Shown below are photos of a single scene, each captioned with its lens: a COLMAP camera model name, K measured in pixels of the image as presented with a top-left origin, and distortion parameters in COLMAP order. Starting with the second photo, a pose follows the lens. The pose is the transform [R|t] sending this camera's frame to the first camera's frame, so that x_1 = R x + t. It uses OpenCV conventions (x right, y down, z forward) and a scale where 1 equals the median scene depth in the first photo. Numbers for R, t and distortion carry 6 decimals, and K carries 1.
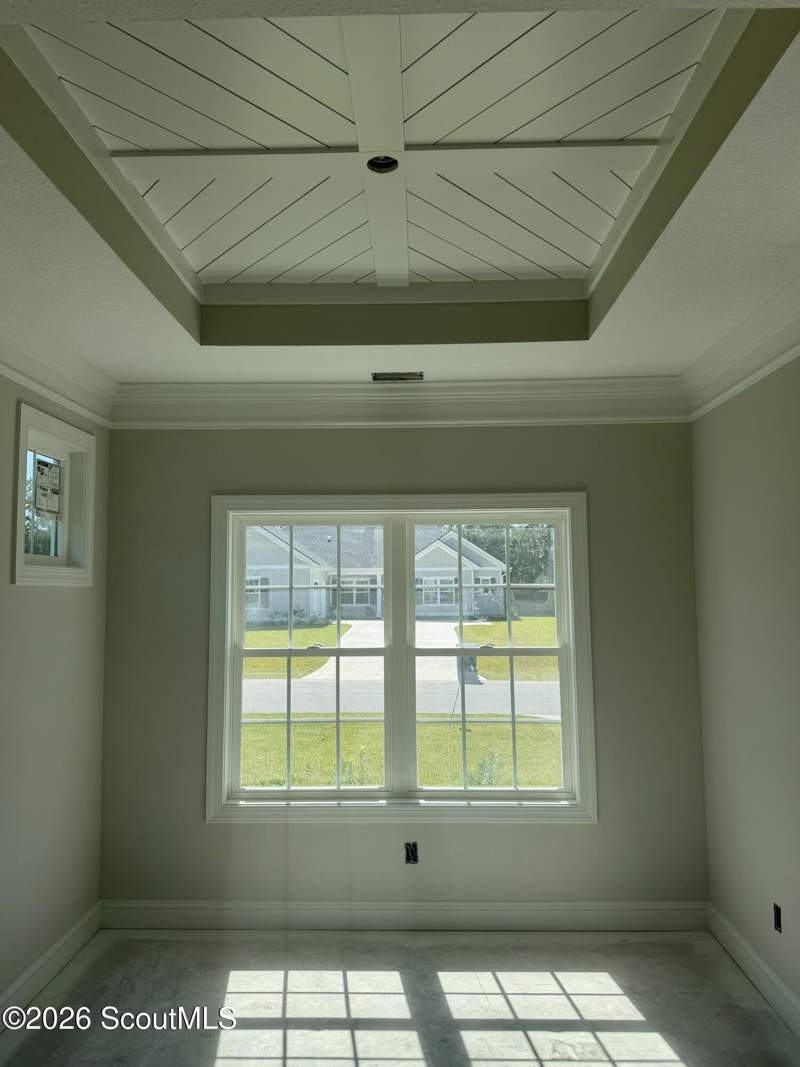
lens RADIAL K [[782.0, 0, 400.0], [0, 782.0, 533.5], [0, 0, 1]] dist [0.145090, -0.232440]
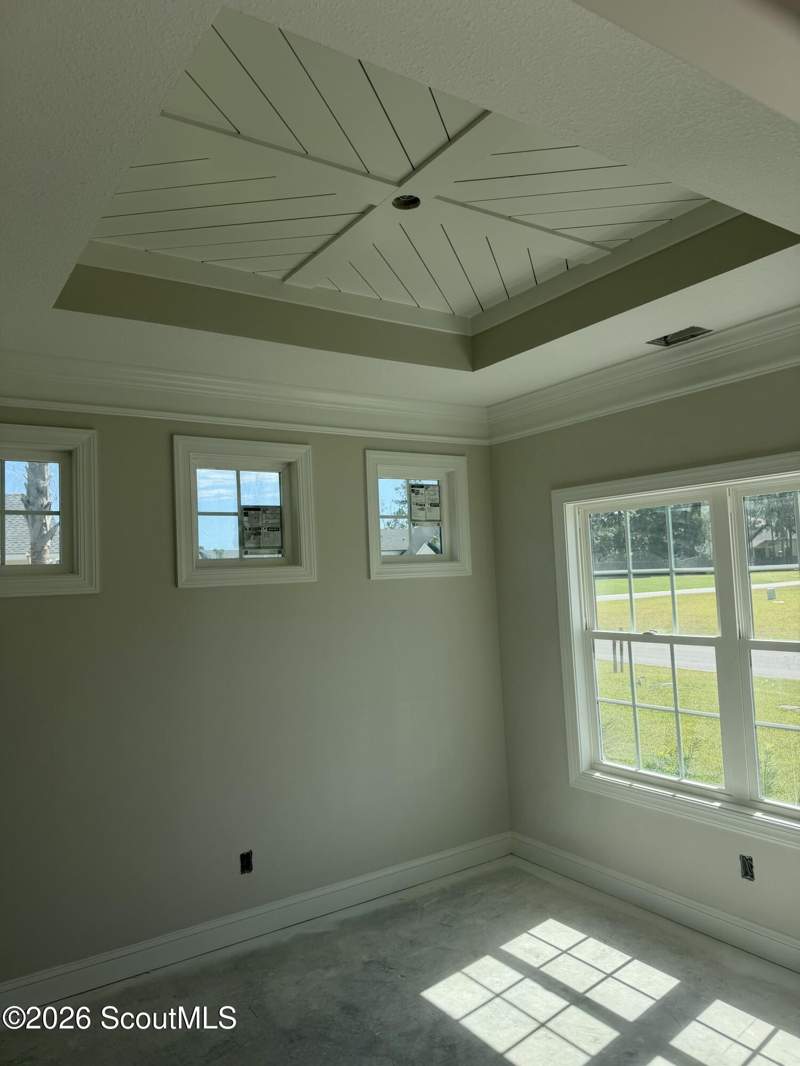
lens RADIAL K [[754.9, 0, 400.0], [0, 754.9, 533.0], [0, 0, 1]] dist [0.047856, -0.026681]
pose [[0.579071, -0.069106, -0.812343, 0.516385], [0.099257, 0.994965, -0.013887, 0.004517], [0.809212, -0.072589, 0.583015, 0.221910]]
